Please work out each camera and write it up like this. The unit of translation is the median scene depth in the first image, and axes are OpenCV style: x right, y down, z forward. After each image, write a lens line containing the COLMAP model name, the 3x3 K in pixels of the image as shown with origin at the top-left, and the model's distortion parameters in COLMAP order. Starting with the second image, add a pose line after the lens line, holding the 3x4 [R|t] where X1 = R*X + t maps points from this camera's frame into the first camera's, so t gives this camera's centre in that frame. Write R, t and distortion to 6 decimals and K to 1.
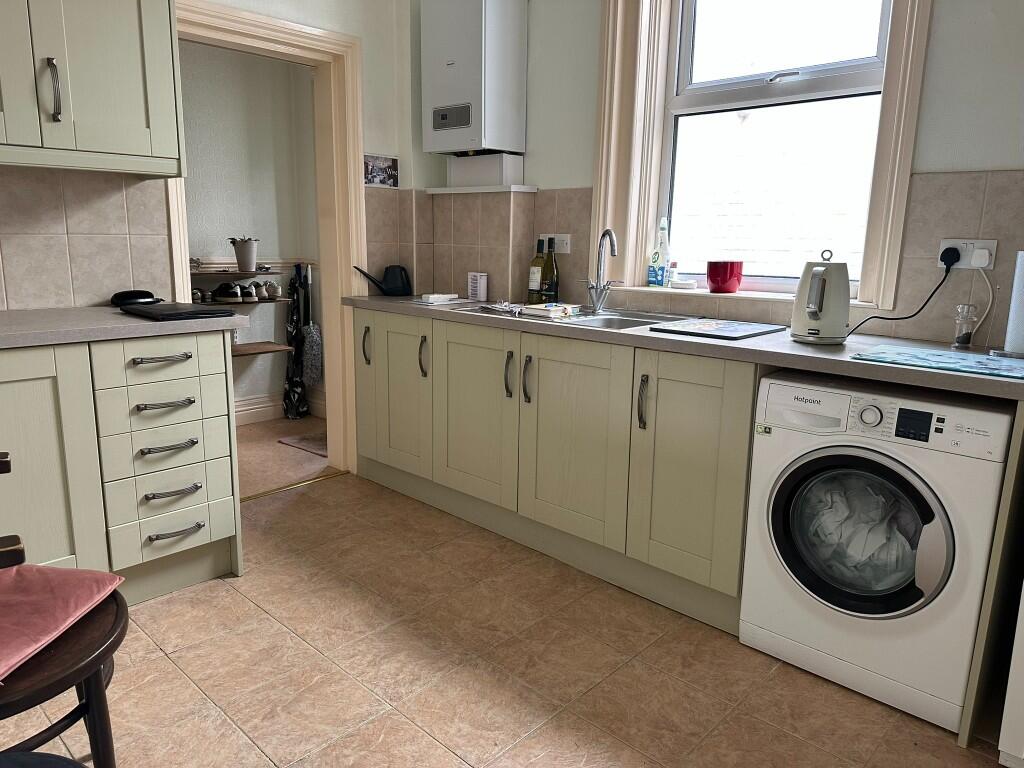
lens RADIAL K [[720.8, 0, 510.5], [0, 720.8, 379.7], [0, 0, 1]] dist [0.058121, -0.089367]
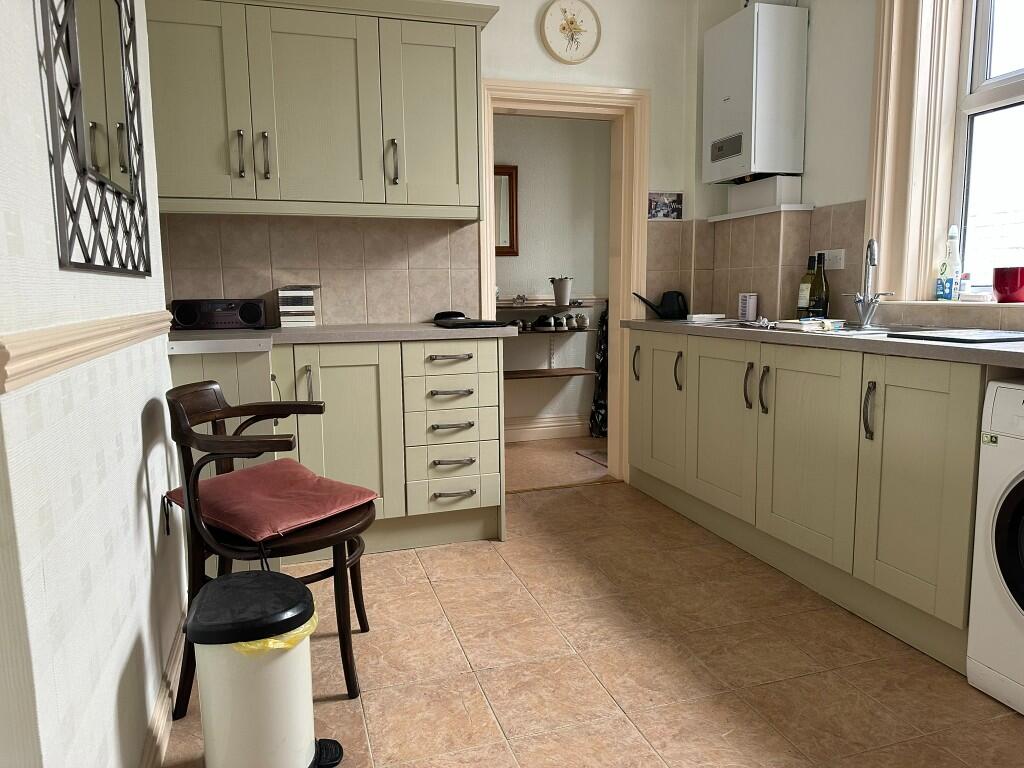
lens RADIAL K [[720.8, 0, 503.5], [0, 720.8, 387.8], [0, 0, 1]] dist [0.058121, -0.089367]
pose [[0.866386, 0.034349, -0.498193, 0.223991], [-0.067087, 0.996594, -0.047956, 0.073883], [0.494848, 0.074970, 0.865739, -0.060620]]
